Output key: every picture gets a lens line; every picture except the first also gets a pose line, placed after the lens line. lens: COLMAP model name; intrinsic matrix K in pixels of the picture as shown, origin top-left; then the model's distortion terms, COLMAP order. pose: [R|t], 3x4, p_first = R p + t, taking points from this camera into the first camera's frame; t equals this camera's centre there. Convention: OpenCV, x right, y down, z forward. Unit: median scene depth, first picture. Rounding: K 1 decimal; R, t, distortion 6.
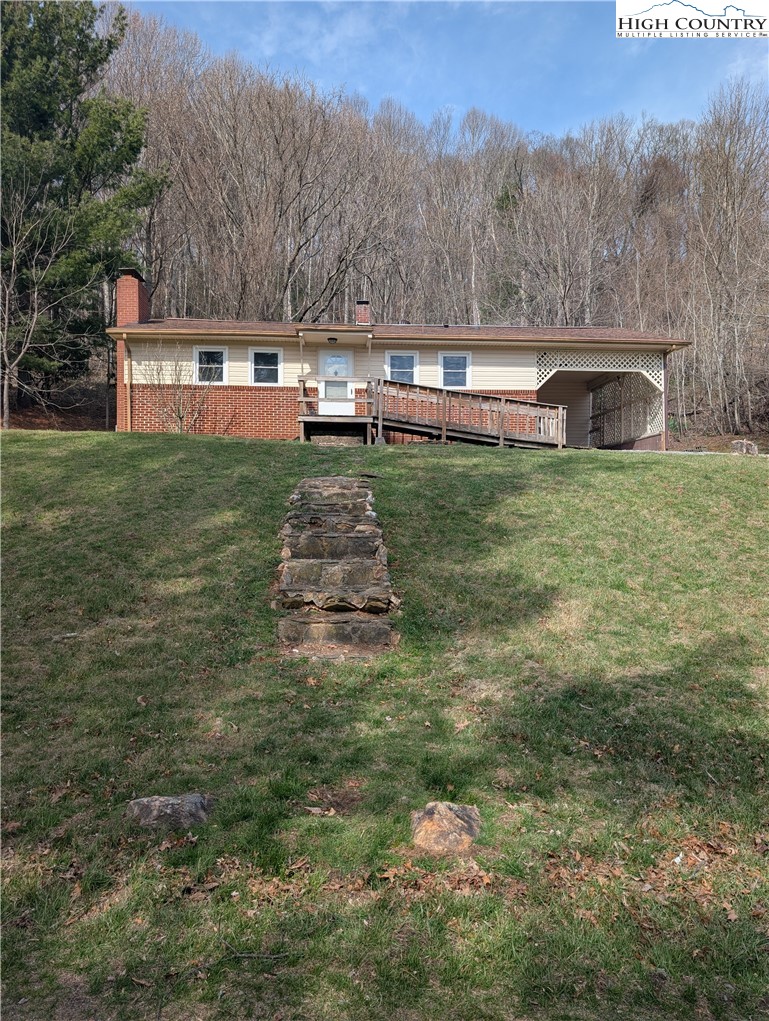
lens RADIAL K [[708.0, 0, 384.5], [0, 708.0, 510.5], [0, 0, 1]] dist [0.057990, -0.002340]
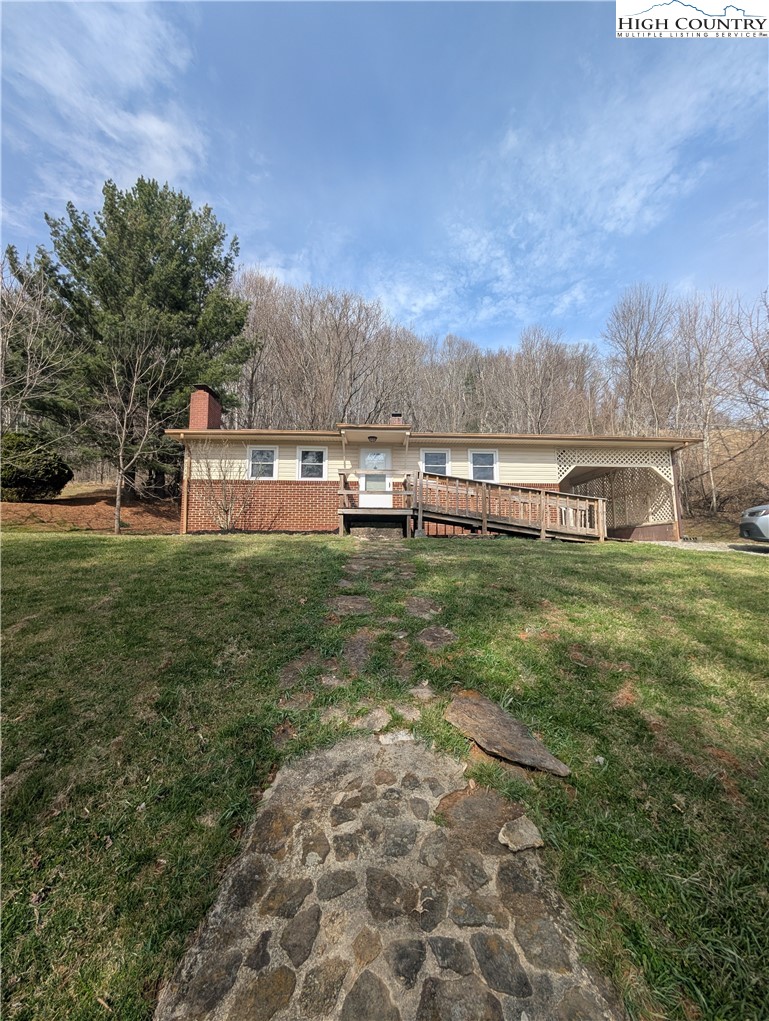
lens RADIAL K [[387.8, 0, 385.3], [0, 387.8, 512.3], [0, 0, 1]] dist [-0.000905, 0.000265]
pose [[0.999361, -0.001680, -0.035703, -0.032156], [-0.001995, 0.994715, -0.102653, -0.065566], [0.035687, 0.102659, 0.994076, 0.416658]]
